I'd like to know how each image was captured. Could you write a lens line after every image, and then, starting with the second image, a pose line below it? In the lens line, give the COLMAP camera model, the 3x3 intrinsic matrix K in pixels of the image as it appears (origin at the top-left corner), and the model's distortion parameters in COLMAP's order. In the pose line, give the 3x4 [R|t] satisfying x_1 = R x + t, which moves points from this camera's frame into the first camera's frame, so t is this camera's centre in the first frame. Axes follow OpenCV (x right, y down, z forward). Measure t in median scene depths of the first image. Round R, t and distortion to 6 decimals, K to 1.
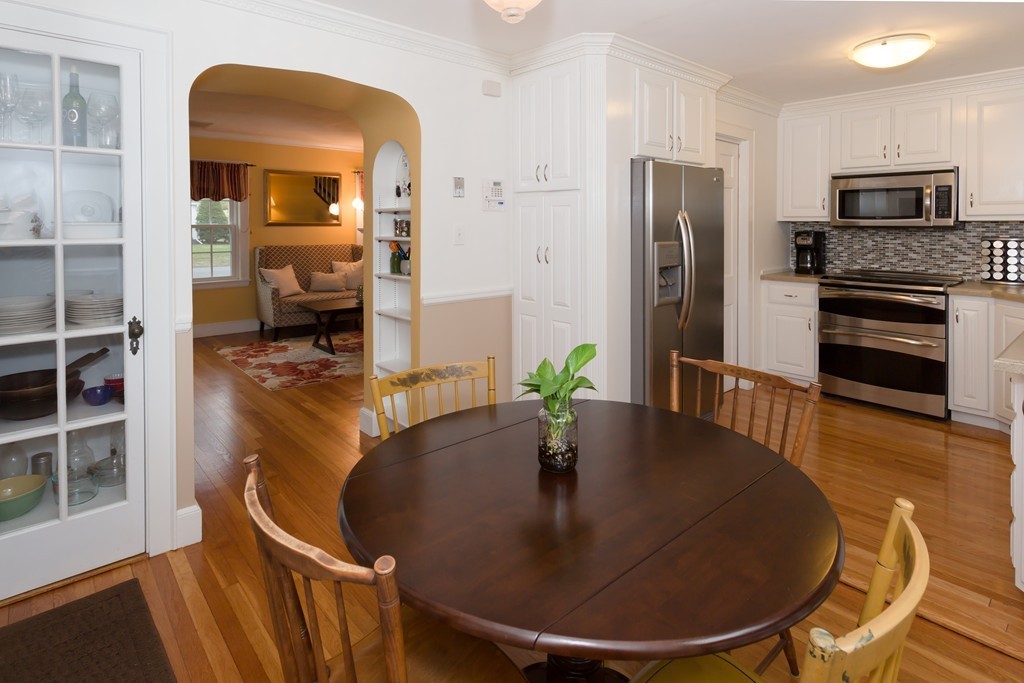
lens RADIAL K [[528.9, 0, 512.0], [0, 528.9, 341.5], [0, 0, 1]] dist [0.000330, -0.000185]
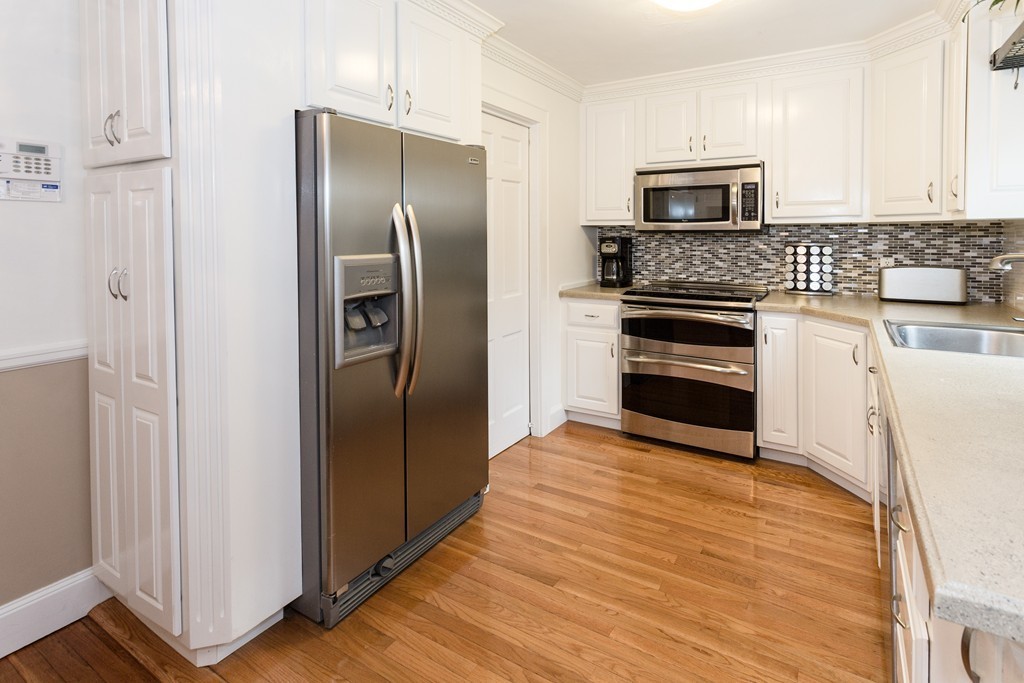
lens RADIAL K [[434.1, 0, 512.5], [0, 434.1, 373.4], [0, 0, 1]] dist [0.000334, 0.000009]
pose [[0.976676, -0.070385, 0.202854, 0.259007], [0.051209, 0.993840, 0.098282, -0.070216], [-0.208522, -0.085602, 0.974264, 0.348555]]
